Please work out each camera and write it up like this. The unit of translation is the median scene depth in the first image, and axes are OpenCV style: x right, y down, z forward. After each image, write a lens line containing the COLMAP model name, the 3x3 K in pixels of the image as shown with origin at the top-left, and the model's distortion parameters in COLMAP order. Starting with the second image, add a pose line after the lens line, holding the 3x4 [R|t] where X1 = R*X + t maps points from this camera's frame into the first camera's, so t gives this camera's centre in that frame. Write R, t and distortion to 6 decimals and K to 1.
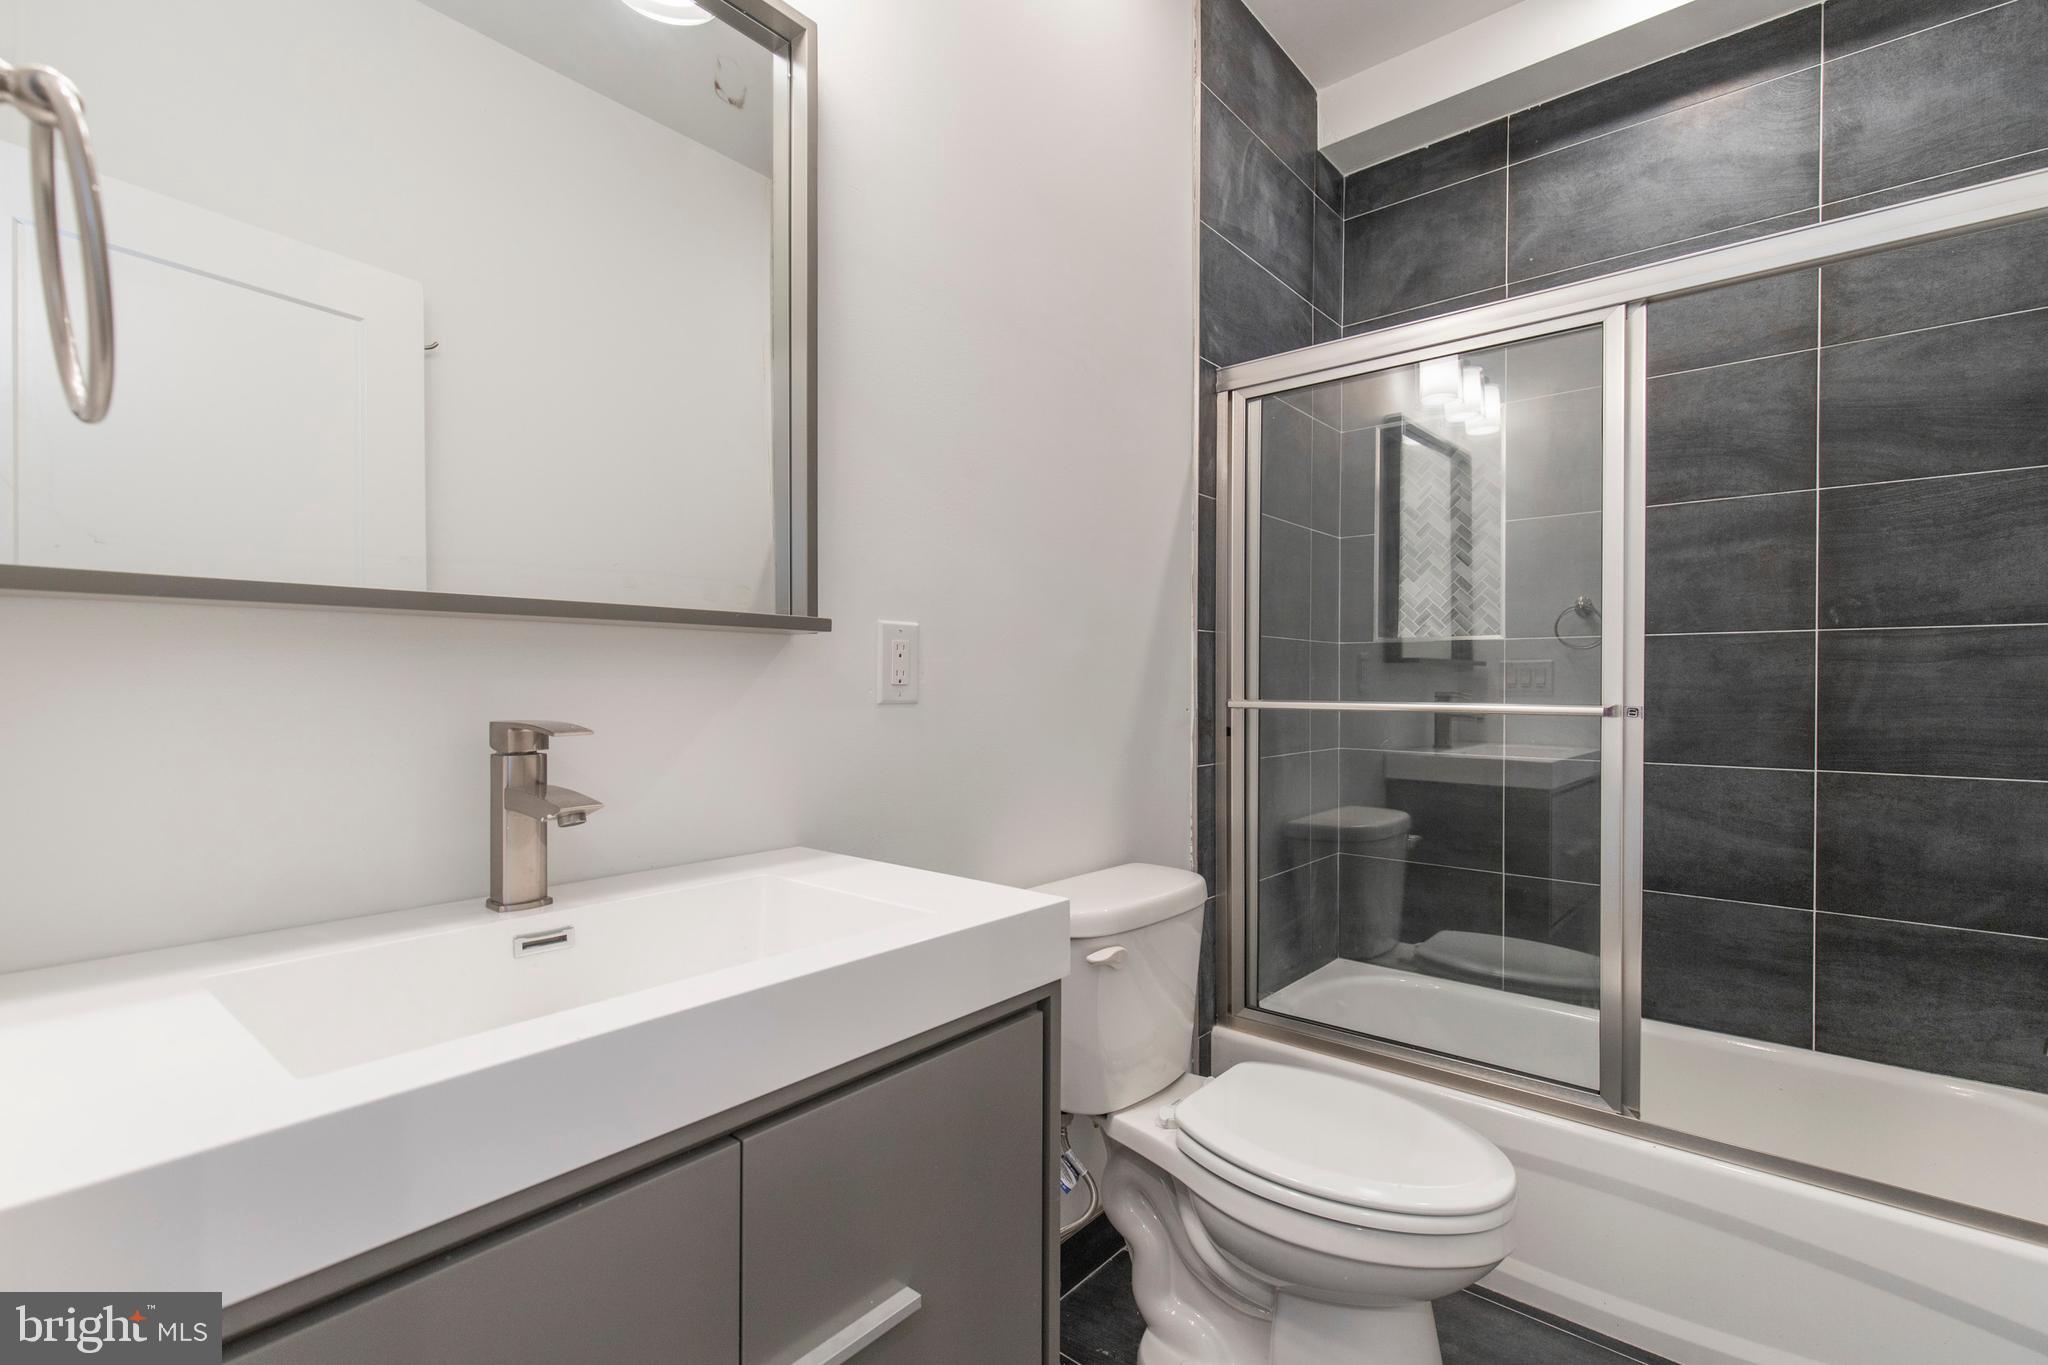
lens RADIAL K [[926.5, 0, 1022.9], [0, 926.5, 696.2], [0, 0, 1]] dist [0.004826, -0.001400]
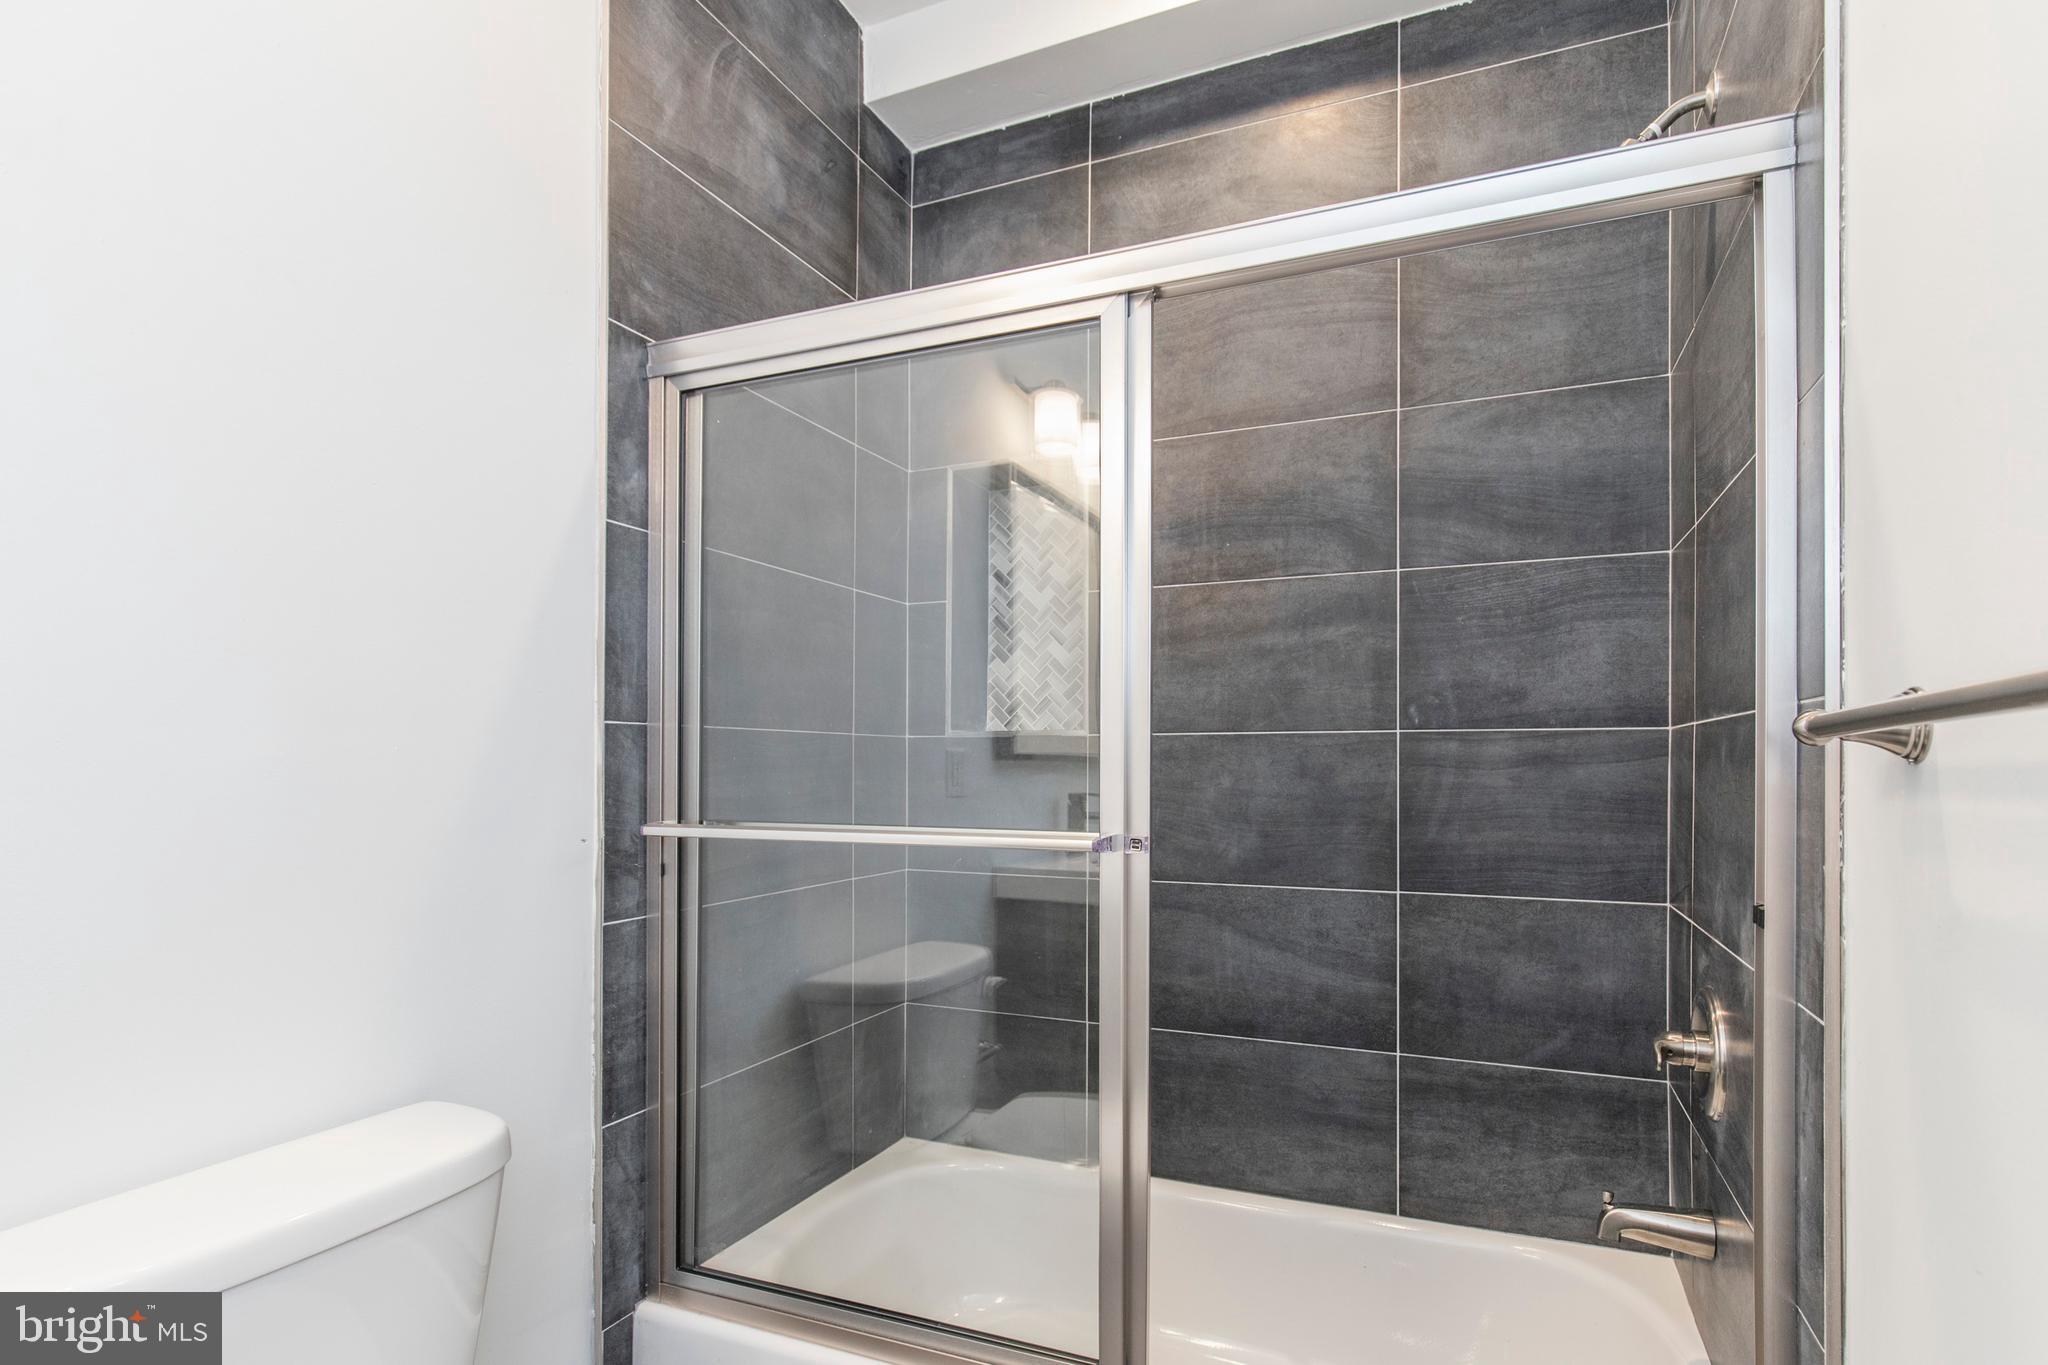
lens RADIAL K [[926.5, 0, 1078.2], [0, 926.5, 764.9], [0, 0, 1]] dist [0.004826, -0.001400]
pose [[0.959555, -0.000293, 0.281520, 0.326671], [0.003317, 0.999942, -0.010264, -0.031651], [-0.281501, 0.010783, 0.959500, 0.253304]]
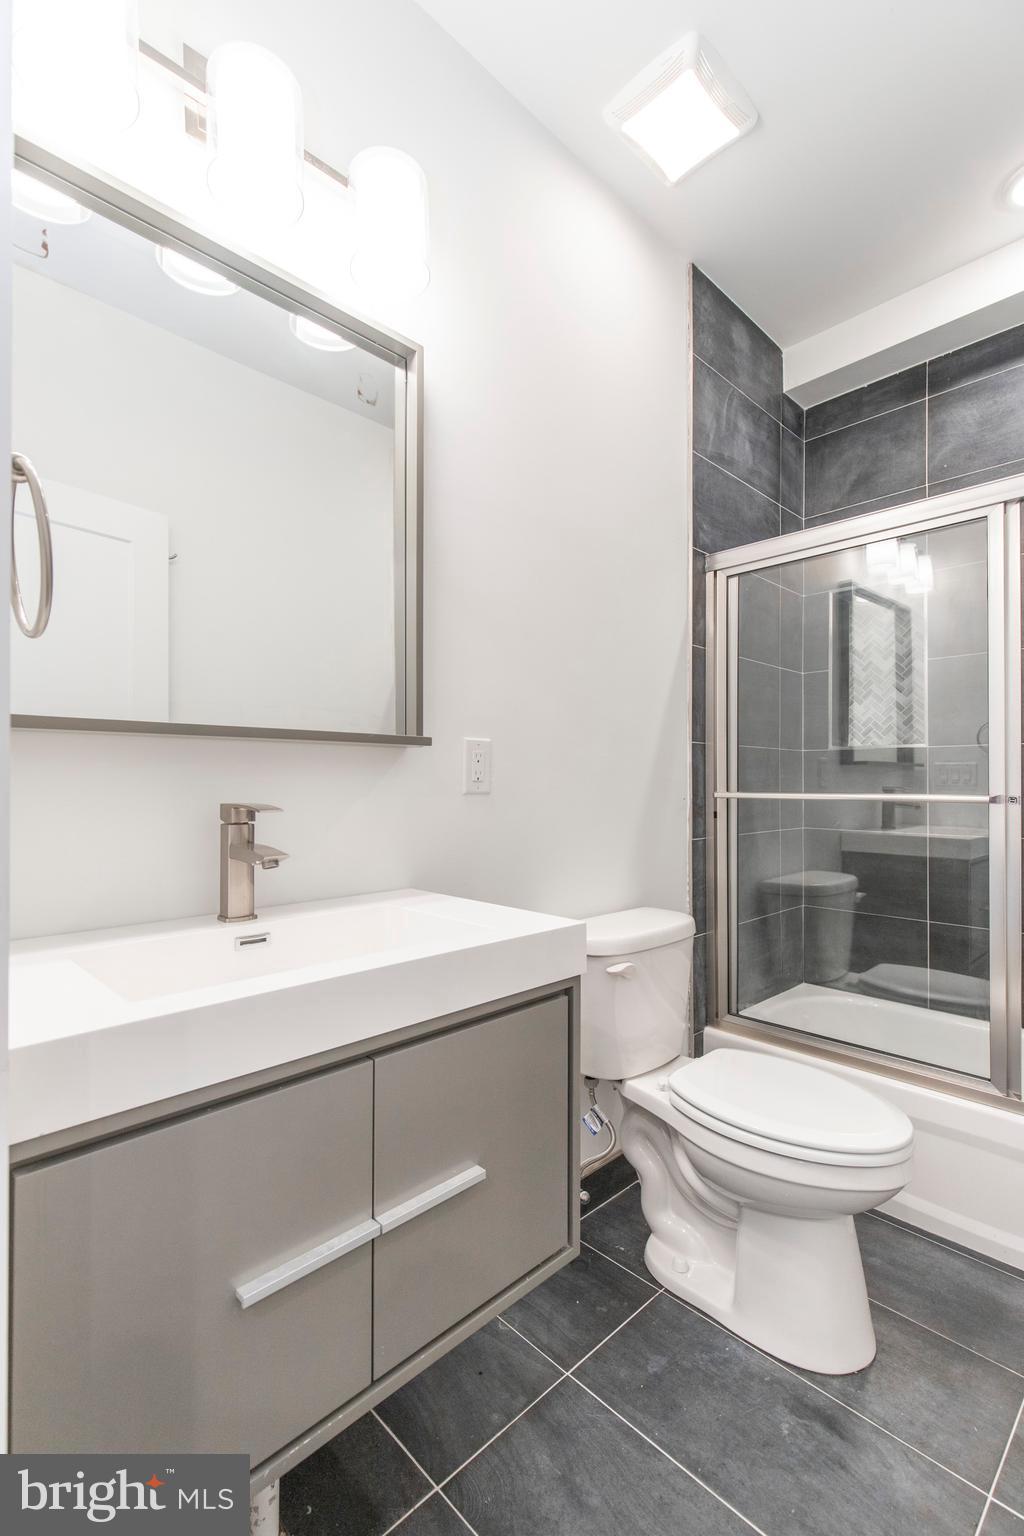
lens RADIAL K [[694.9, 0, 518.1], [0, 694.9, 781.8], [0, 0, 1]] dist [0.004826, -0.001400]
pose [[0.996120, -0.001989, -0.087983, 0.018944], [0.000786, 0.999906, -0.013703, 0.002792], [0.088002, 0.013581, 0.996028, -0.066782]]
